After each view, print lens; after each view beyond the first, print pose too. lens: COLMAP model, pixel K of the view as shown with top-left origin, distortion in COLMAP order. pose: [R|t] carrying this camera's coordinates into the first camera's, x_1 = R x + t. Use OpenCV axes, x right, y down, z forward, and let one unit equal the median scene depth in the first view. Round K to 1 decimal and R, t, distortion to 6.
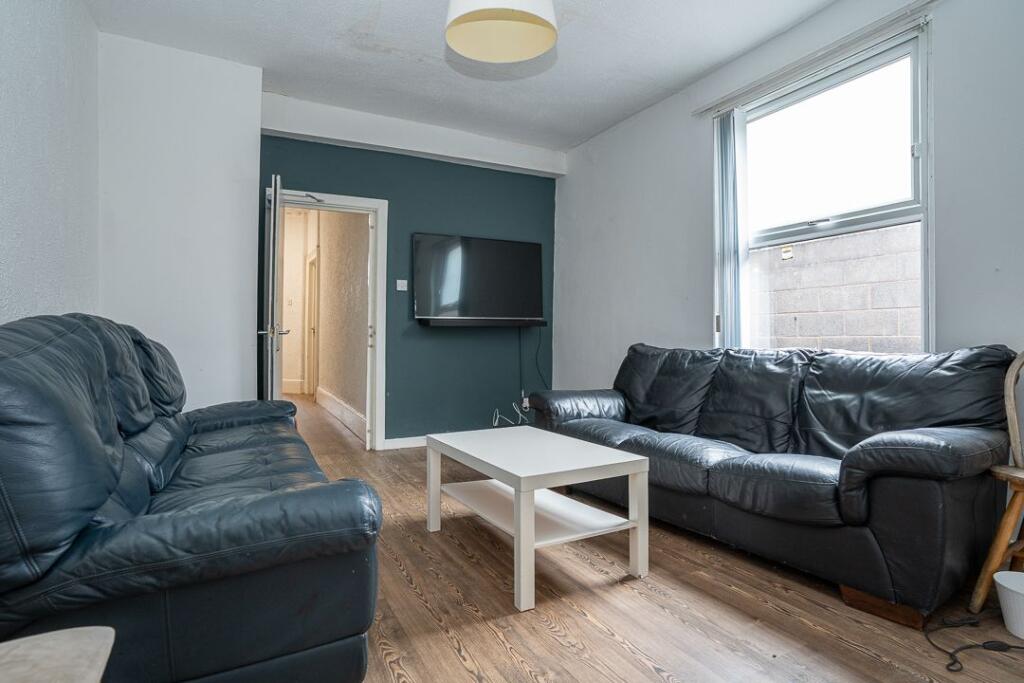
lens RADIAL K [[520.0, 0, 512.2], [0, 520.0, 338.2], [0, 0, 1]] dist [-0.006462, -0.001185]
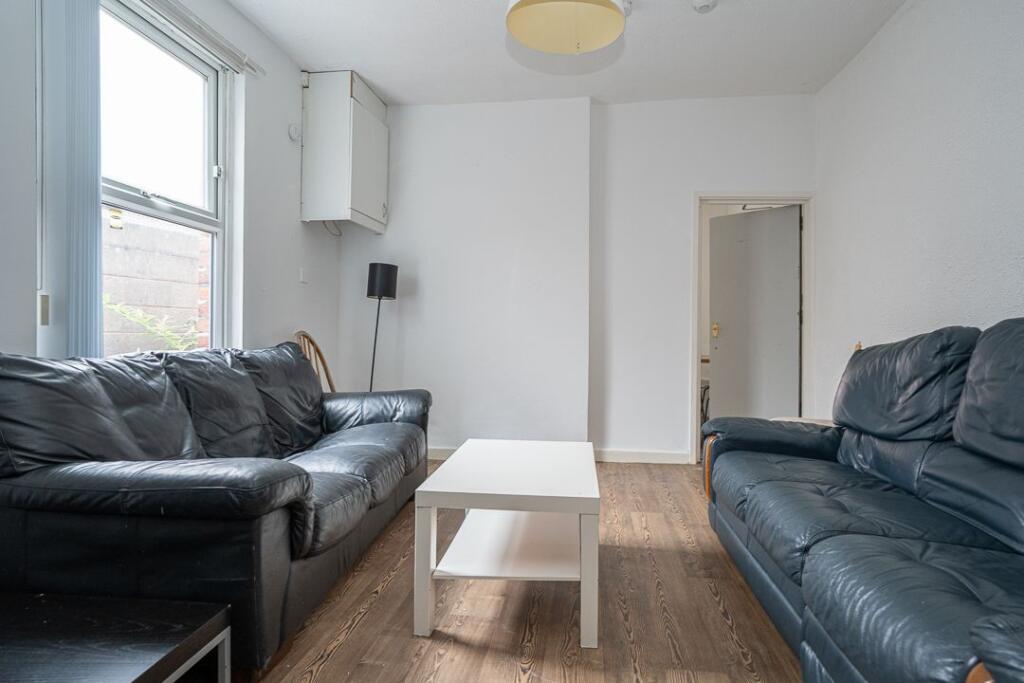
lens RADIAL K [[593.5, 0, 513.0], [0, 593.5, 338.8], [0, 0, 1]] dist [0.002148, 0.000337]
pose [[-0.812307, -0.007303, 0.583185, -0.598331], [-0.007272, 0.999971, 0.002393, -0.005031], [-0.583185, -0.002297, -0.812336, 1.985116]]
